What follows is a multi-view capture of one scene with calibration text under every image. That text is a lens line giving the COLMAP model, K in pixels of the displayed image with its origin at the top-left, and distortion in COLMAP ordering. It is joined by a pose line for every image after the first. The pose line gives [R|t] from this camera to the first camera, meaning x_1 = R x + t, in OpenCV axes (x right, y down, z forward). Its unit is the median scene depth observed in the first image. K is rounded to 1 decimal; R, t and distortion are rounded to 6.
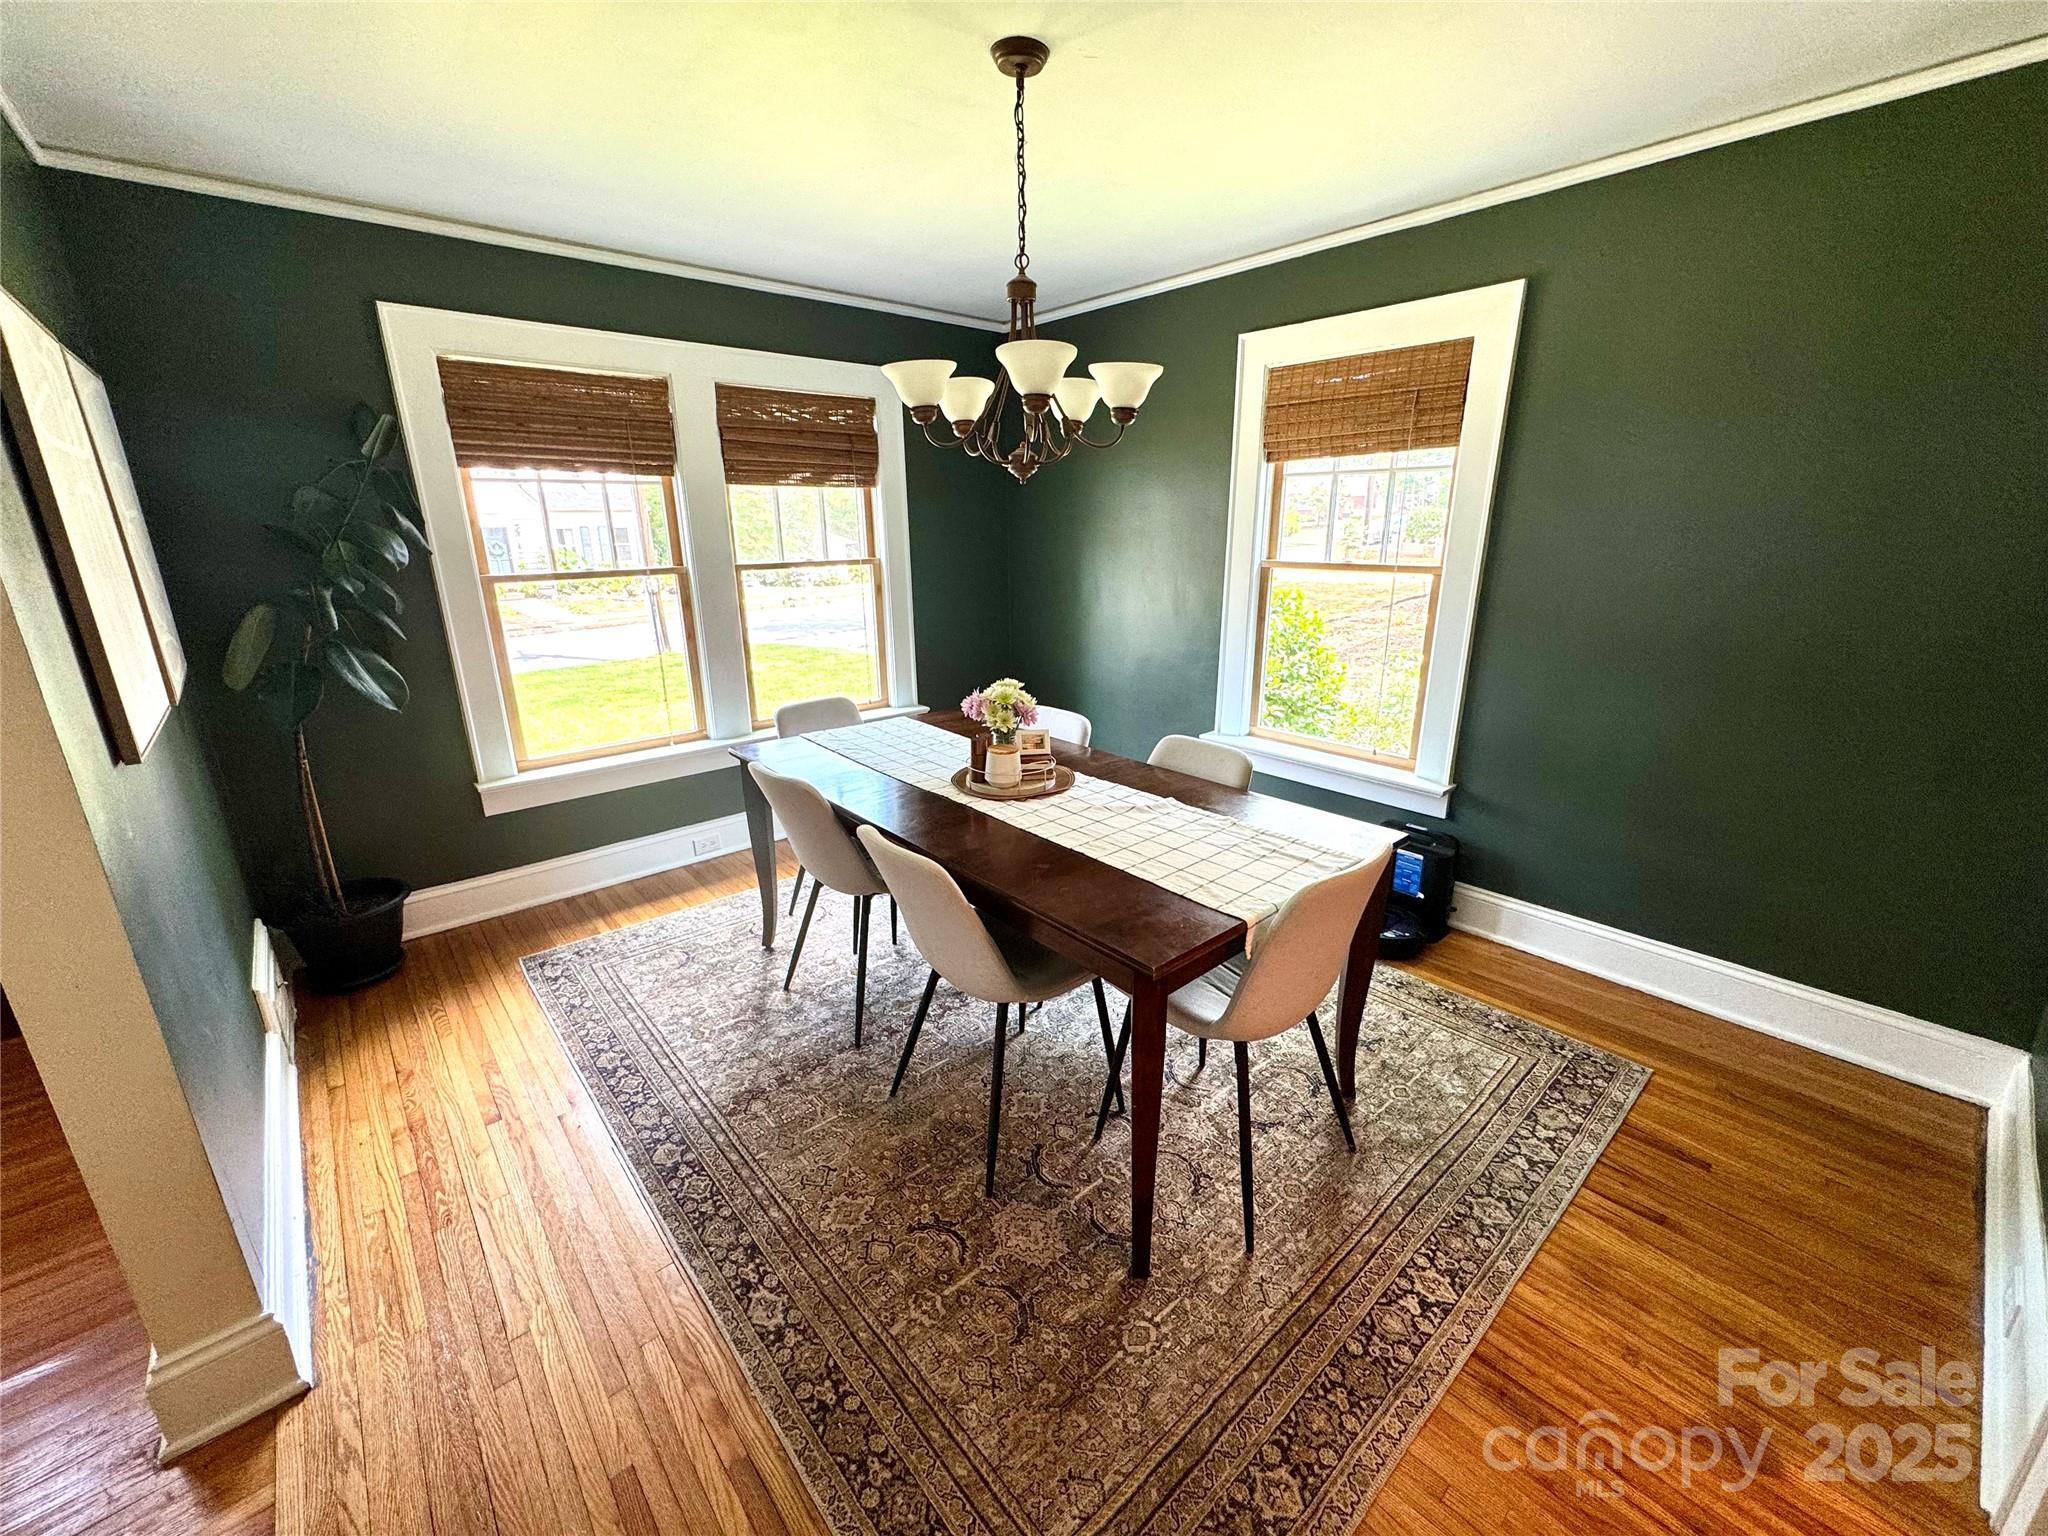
lens RADIAL K [[826.0, 0, 1013.7], [0, 826.0, 755.1], [0, 0, 1]] dist [0.000185, 0.000822]
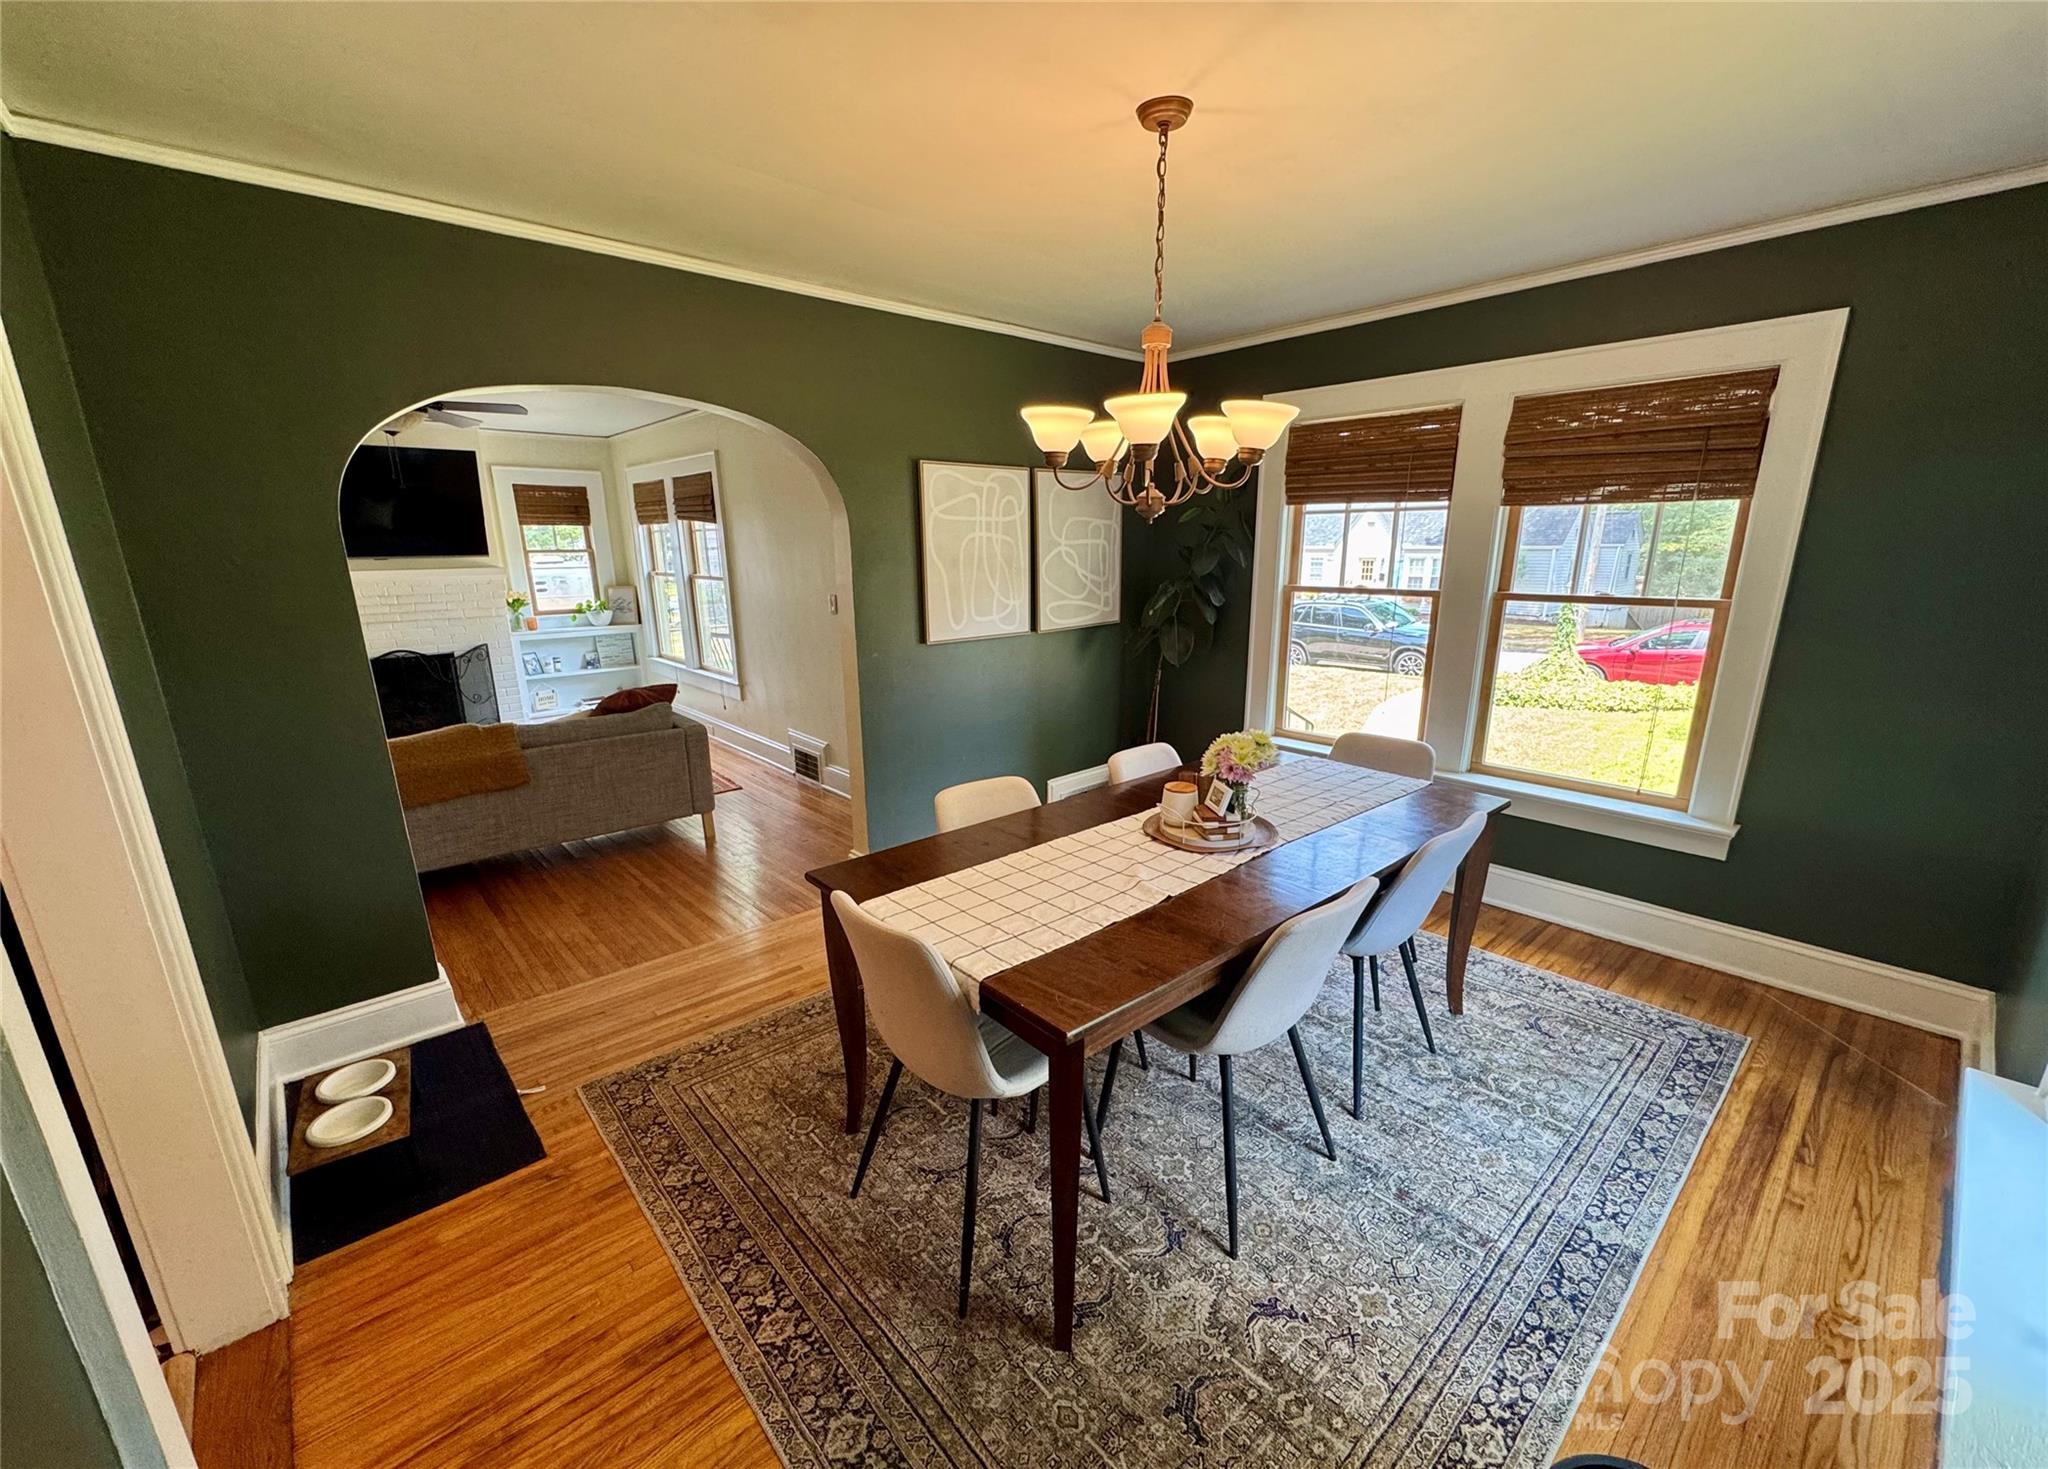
lens RADIAL K [[811.6, 0, 1024.8], [0, 811.6, 763.5], [0, 0, 1]] dist [-0.002522, 0.000003]
pose [[0.019372, 0.268851, -0.962987, 1.254204], [-0.264394, 0.930258, 0.254394, -0.319239], [0.964220, 0.249680, 0.089103, 1.012148]]
